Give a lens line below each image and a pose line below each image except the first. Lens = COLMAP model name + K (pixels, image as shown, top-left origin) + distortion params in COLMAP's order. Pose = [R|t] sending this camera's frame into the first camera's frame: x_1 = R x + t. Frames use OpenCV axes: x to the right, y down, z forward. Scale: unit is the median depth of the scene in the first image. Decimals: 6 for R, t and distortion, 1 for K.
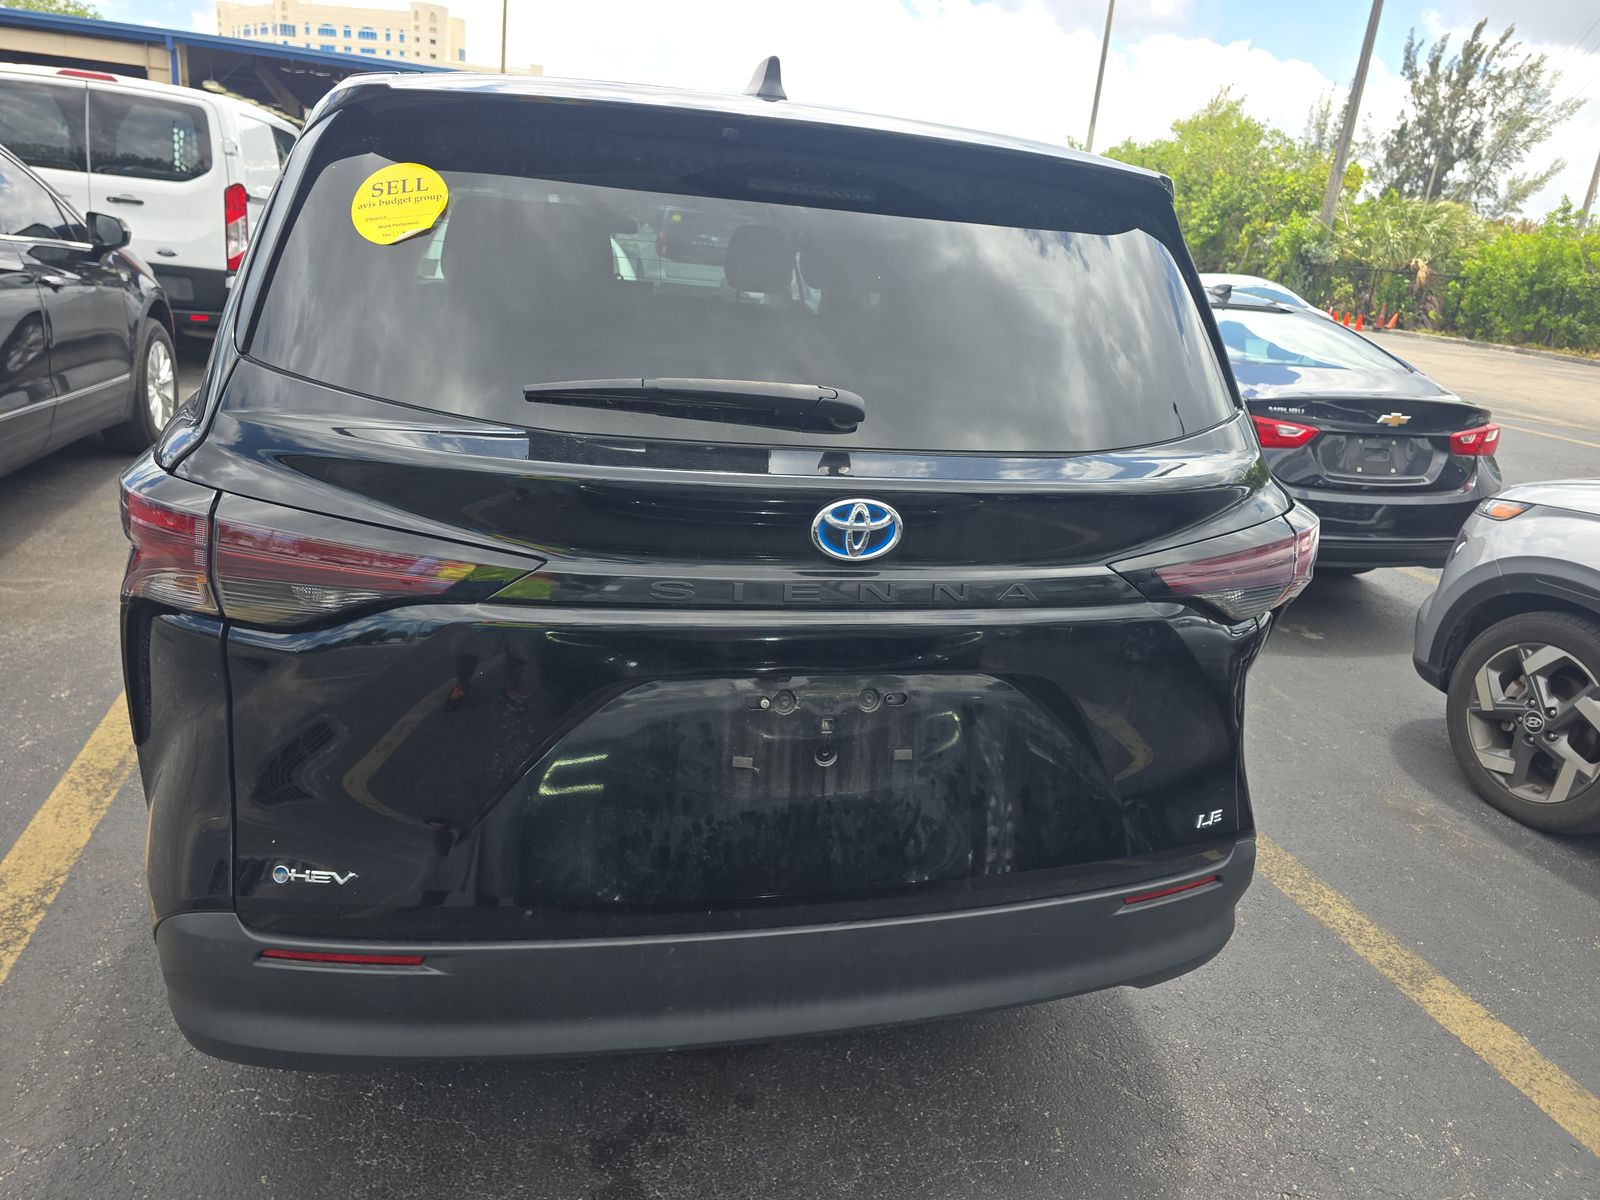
lens RADIAL K [[1092.4, 0, 800.0], [0, 1092.4, 600.0], [0, 0, 1]] dist [0.015215, -0.008335]
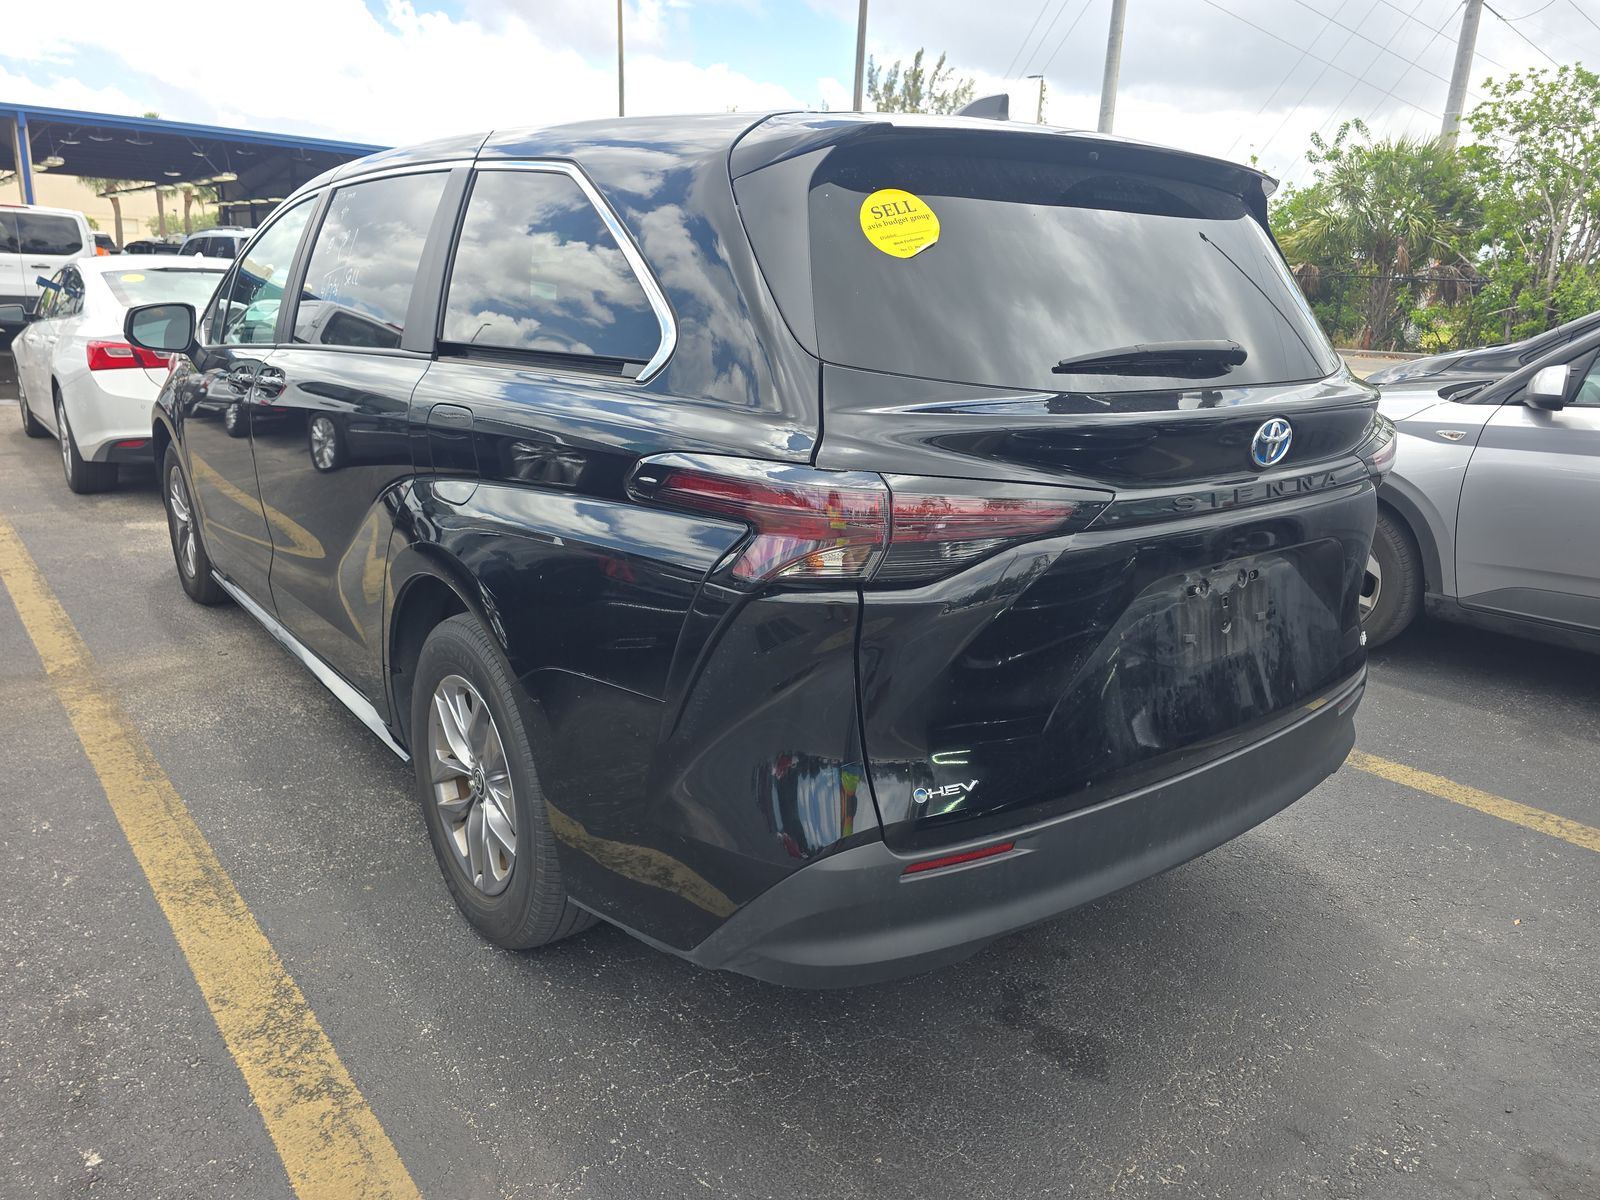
lens RADIAL K [[1092.4, 0, 800.0], [0, 1092.4, 600.0], [0, 0, 1]] dist [0.015215, -0.008335]
pose [[0.924214, -0.172783, 0.340550, -0.923072], [0.174879, 0.984278, 0.024785, -0.007702], [-0.339478, 0.036648, 0.939900, -0.062444]]
